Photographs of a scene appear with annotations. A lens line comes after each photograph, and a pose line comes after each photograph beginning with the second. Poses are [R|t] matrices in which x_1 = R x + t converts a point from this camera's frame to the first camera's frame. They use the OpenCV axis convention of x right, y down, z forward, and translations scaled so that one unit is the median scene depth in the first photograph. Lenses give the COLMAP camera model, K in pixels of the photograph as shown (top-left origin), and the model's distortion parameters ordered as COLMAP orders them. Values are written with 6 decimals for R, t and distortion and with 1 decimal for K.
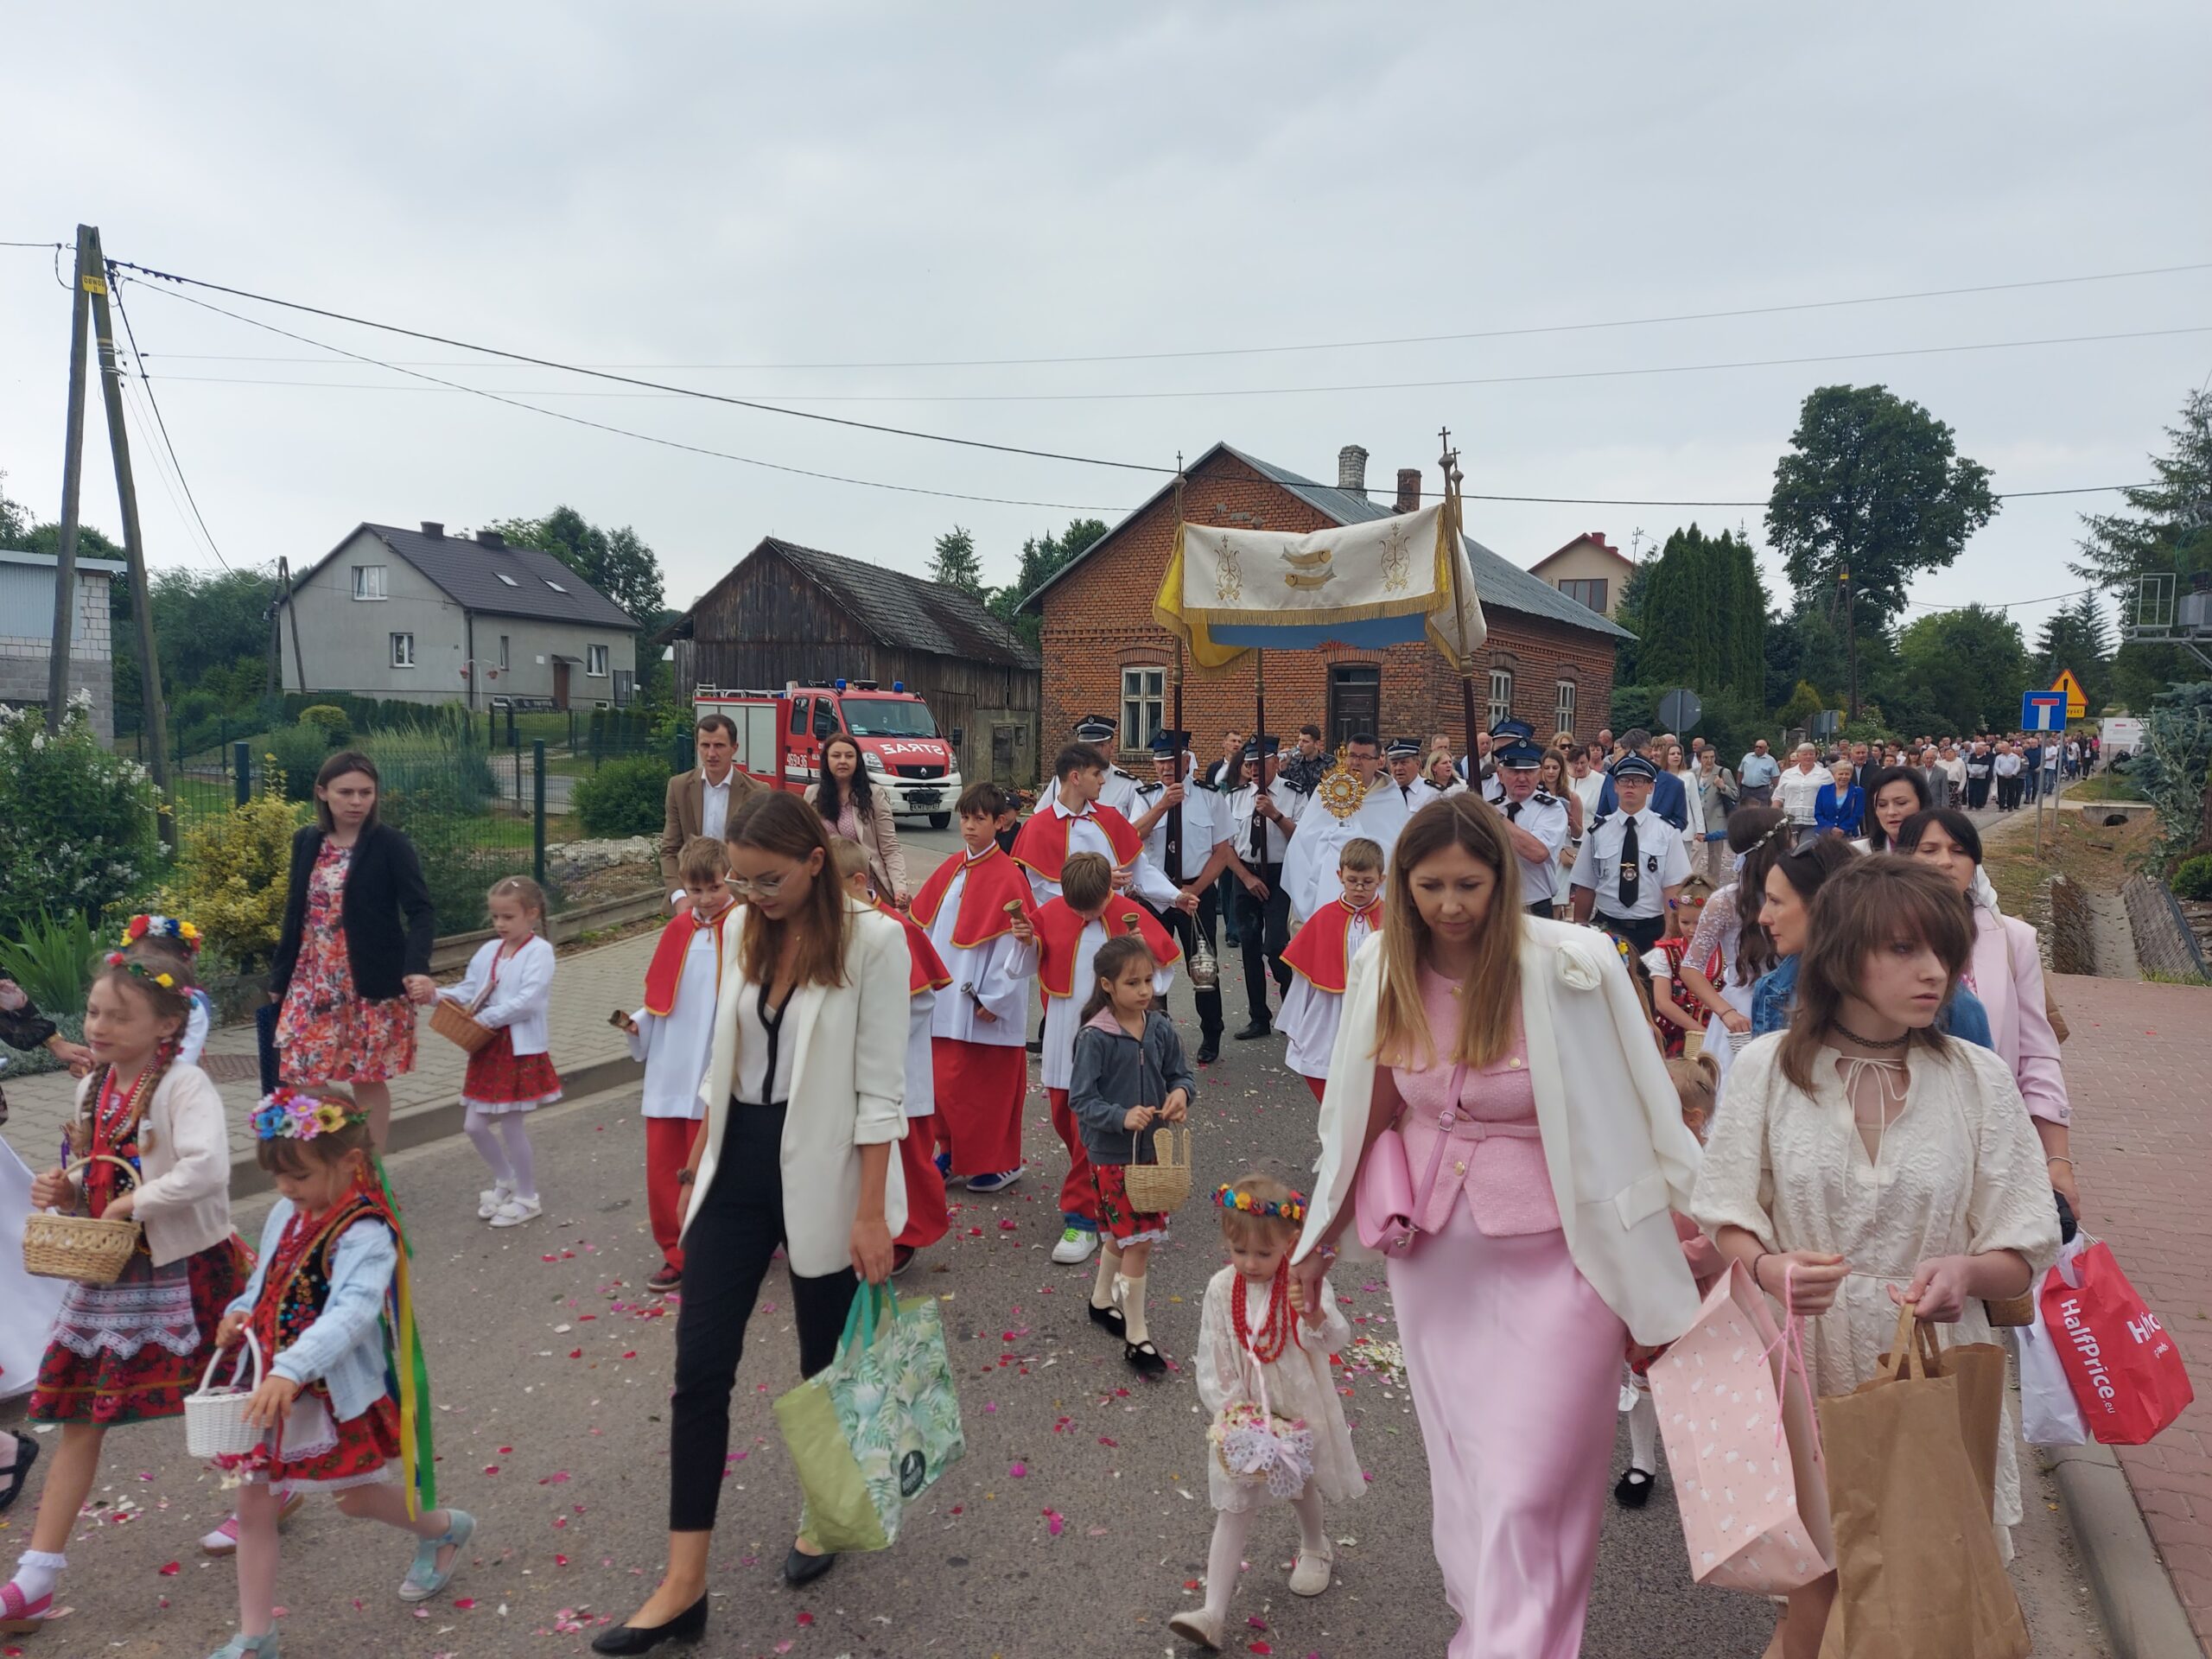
lens RADIAL K [[1573.5, 0, 1121.6], [0, 1573.5, 847.0], [0, 0, 1]] dist [0.081859, -0.074053]
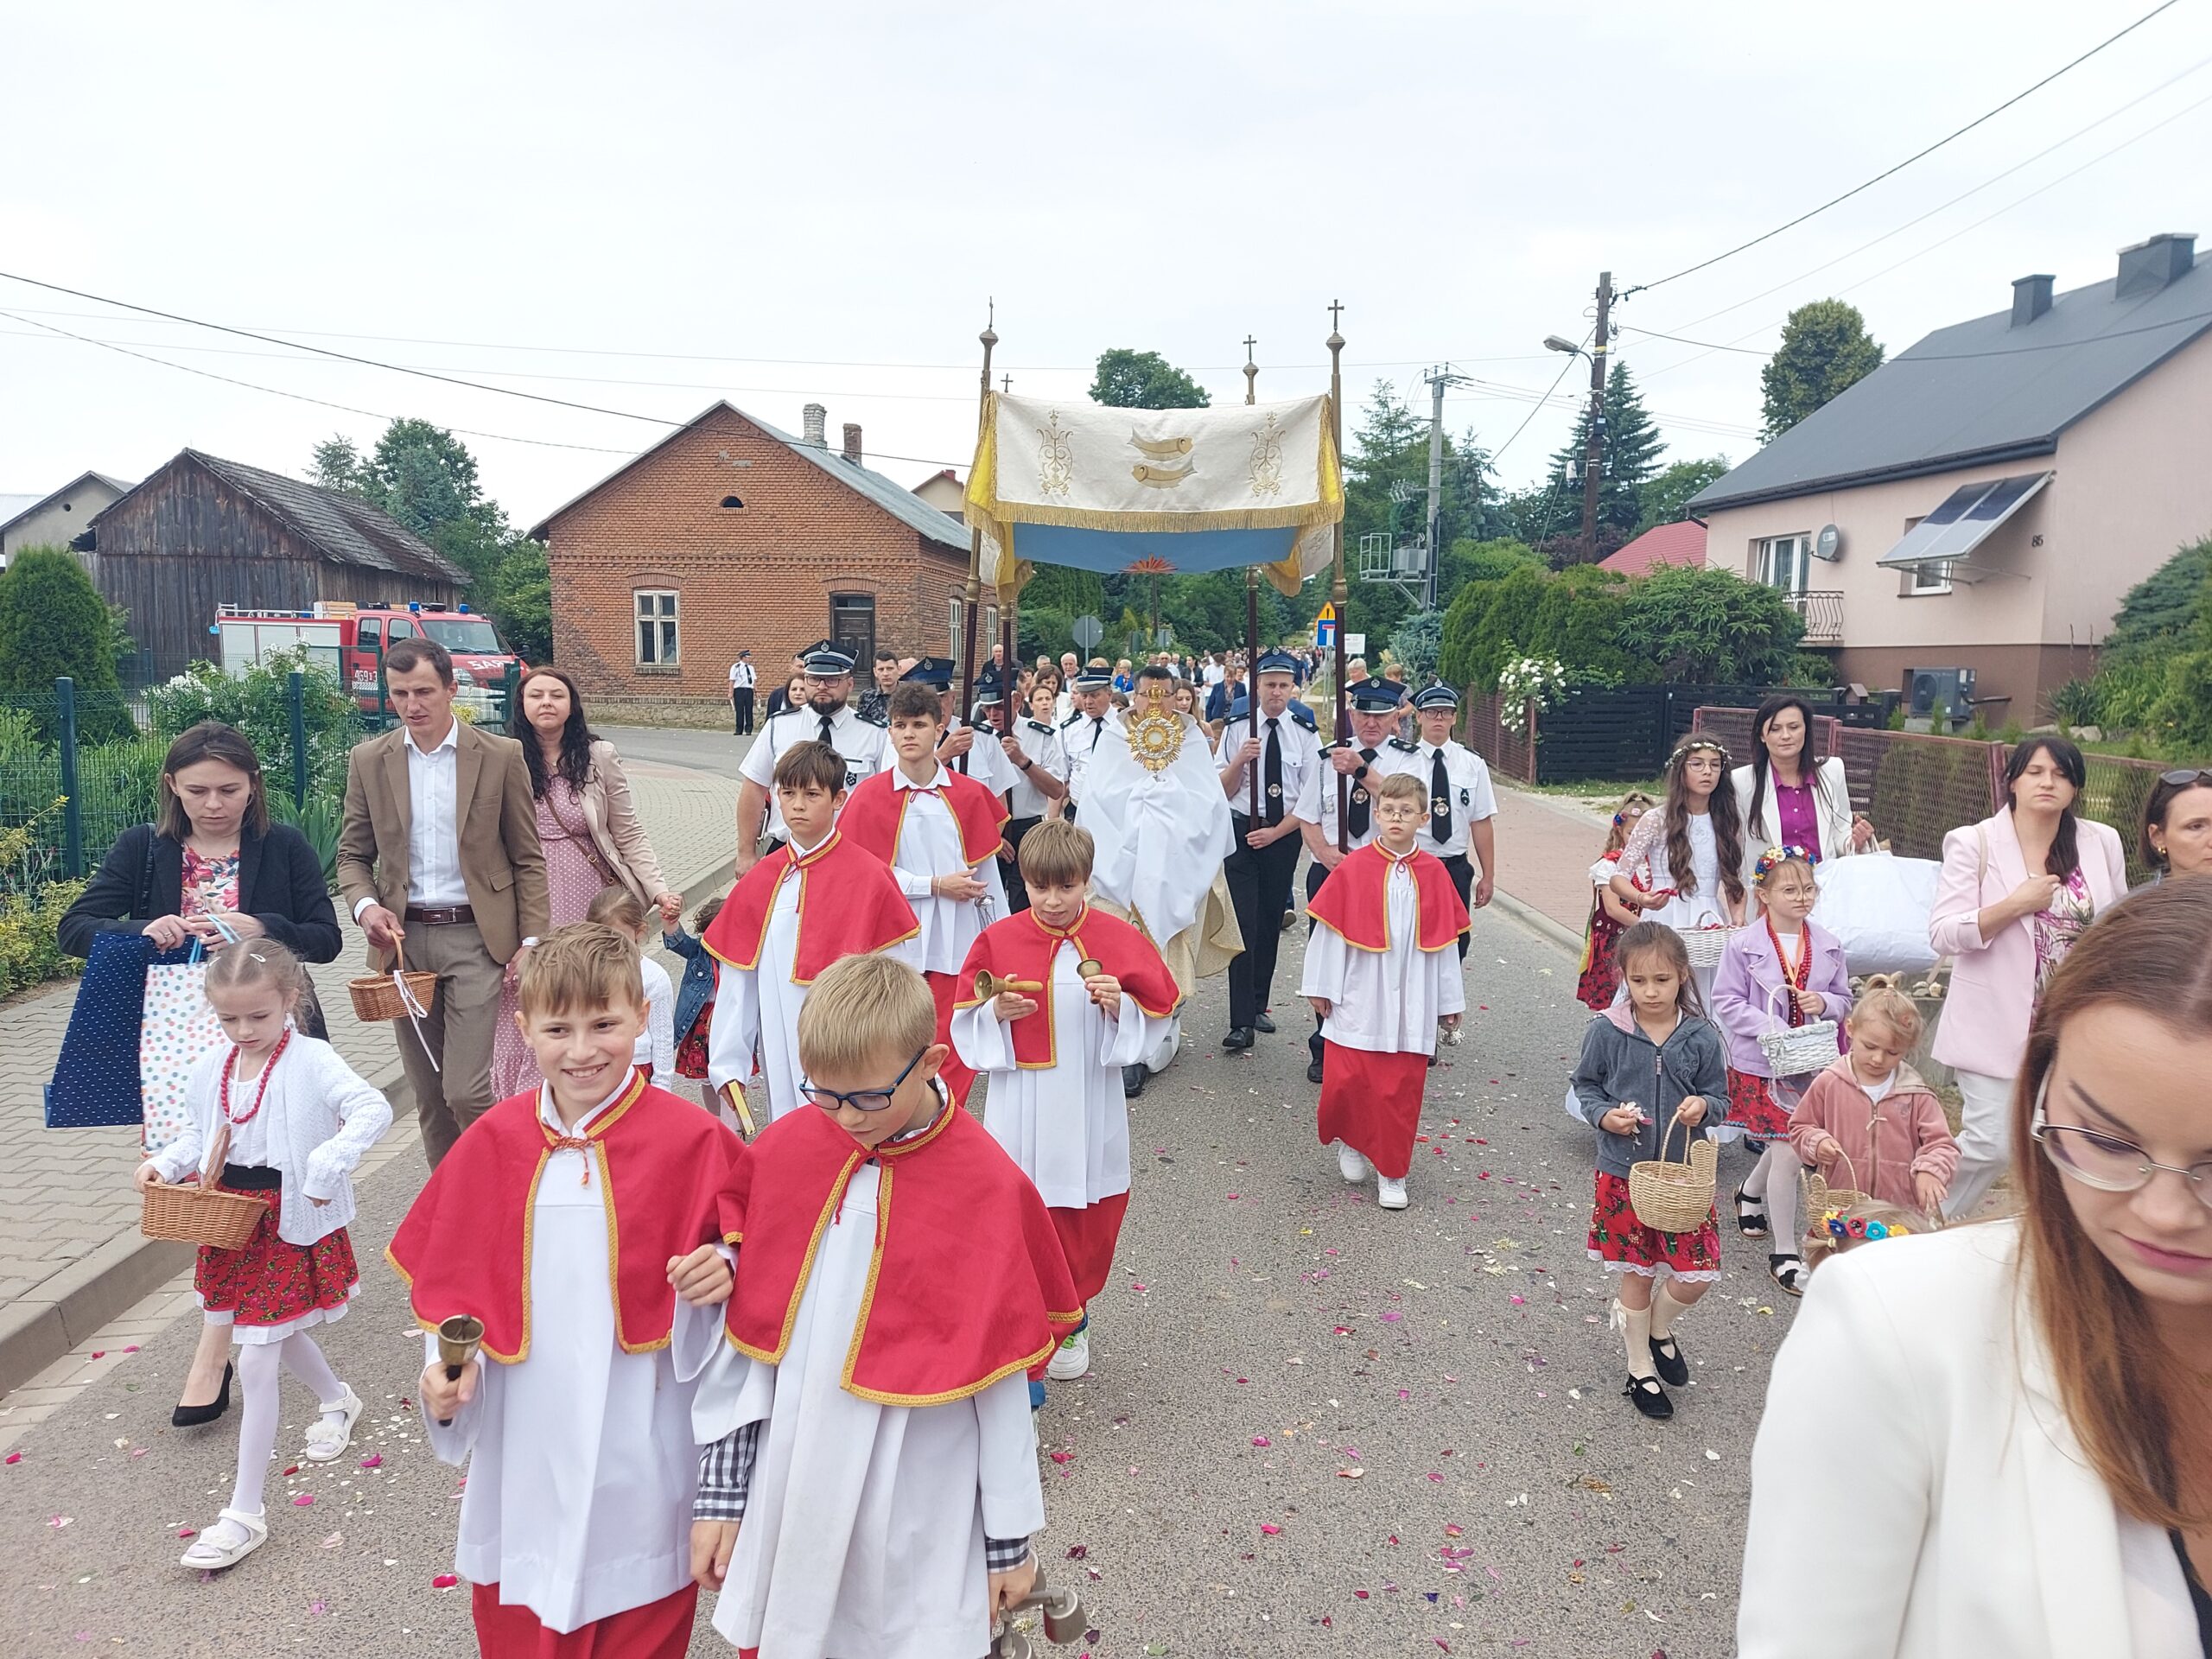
lens RADIAL K [[1573.5, 0, 1110.1], [0, 1573.5, 829.2], [0, 0, 1]] dist [0.081859, -0.074053]
pose [[0.909827, -0.053650, 0.411506, -0.073111], [0.035370, 0.998025, 0.051917, 0.004386], [-0.413478, -0.032680, 0.909927, -0.082038]]
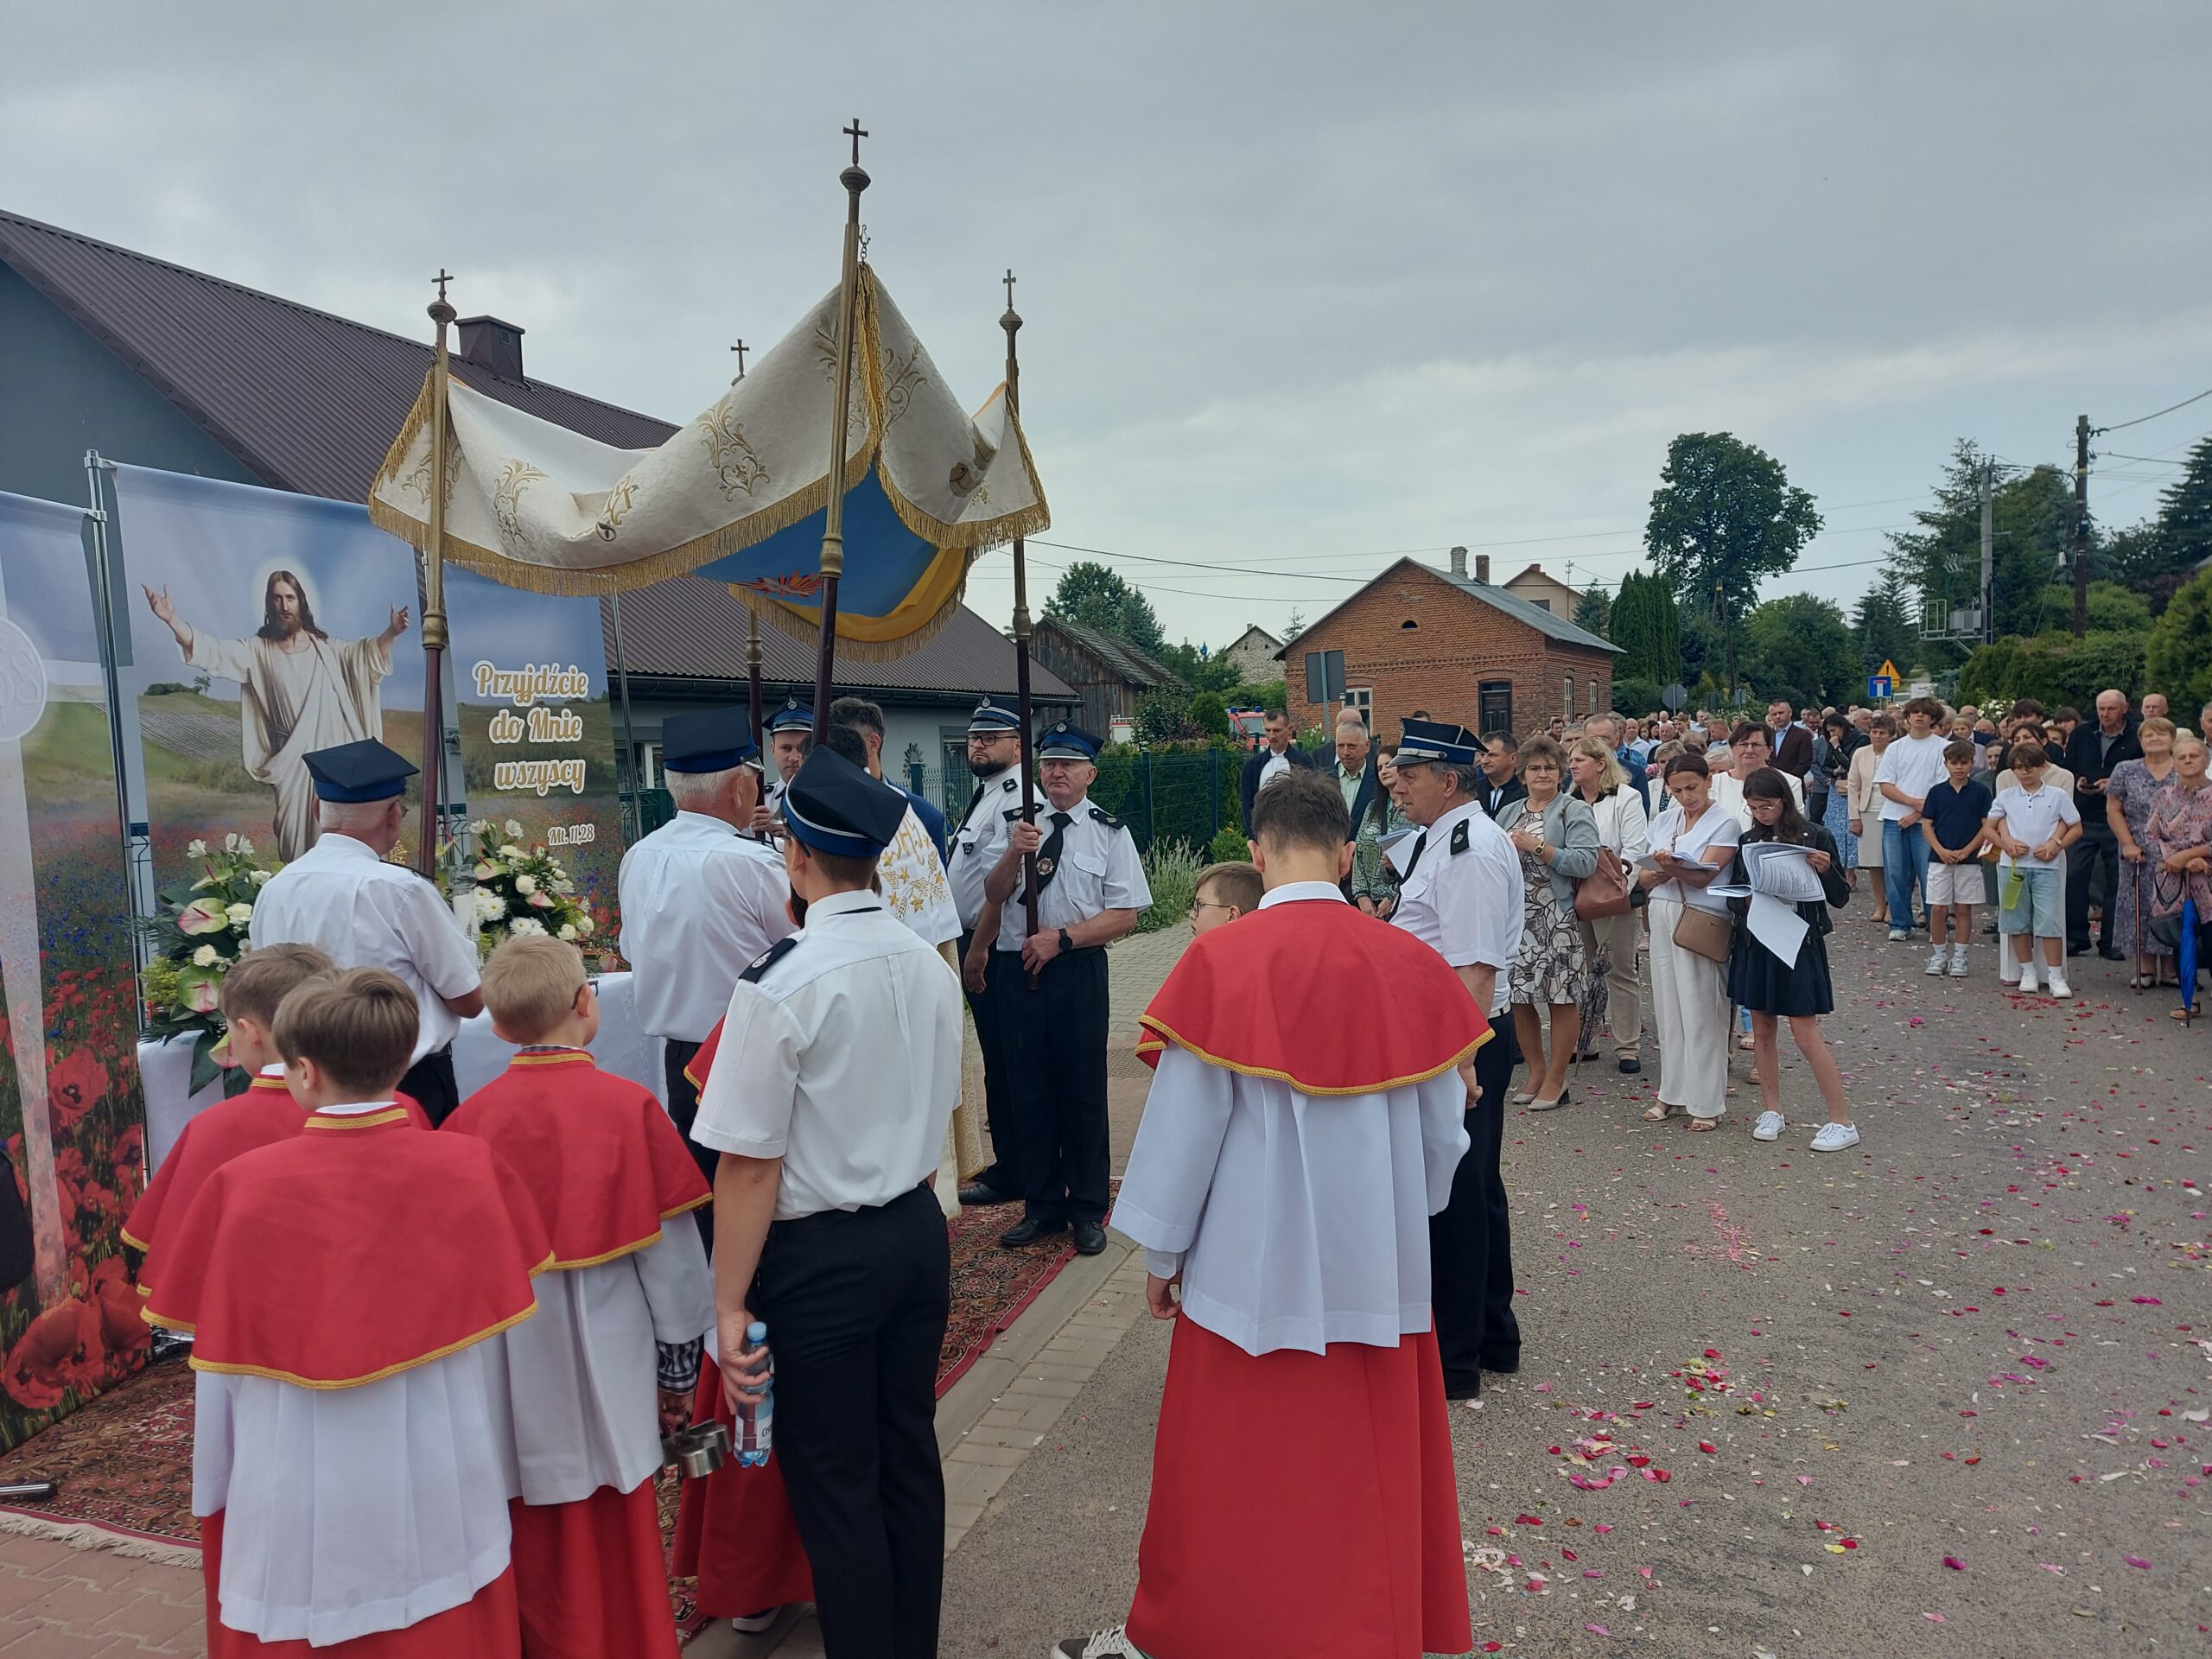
lens RADIAL K [[1533.1, 0, 1044.0], [0, 1533.1, 868.9], [0, 0, 1]] dist [0.021844, -0.030251]
pose [[0.997554, -0.062519, 0.031250, -0.163991], [0.062210, 0.998005, 0.010770, 0.016842], [-0.031861, -0.008800, 0.999454, -0.269029]]
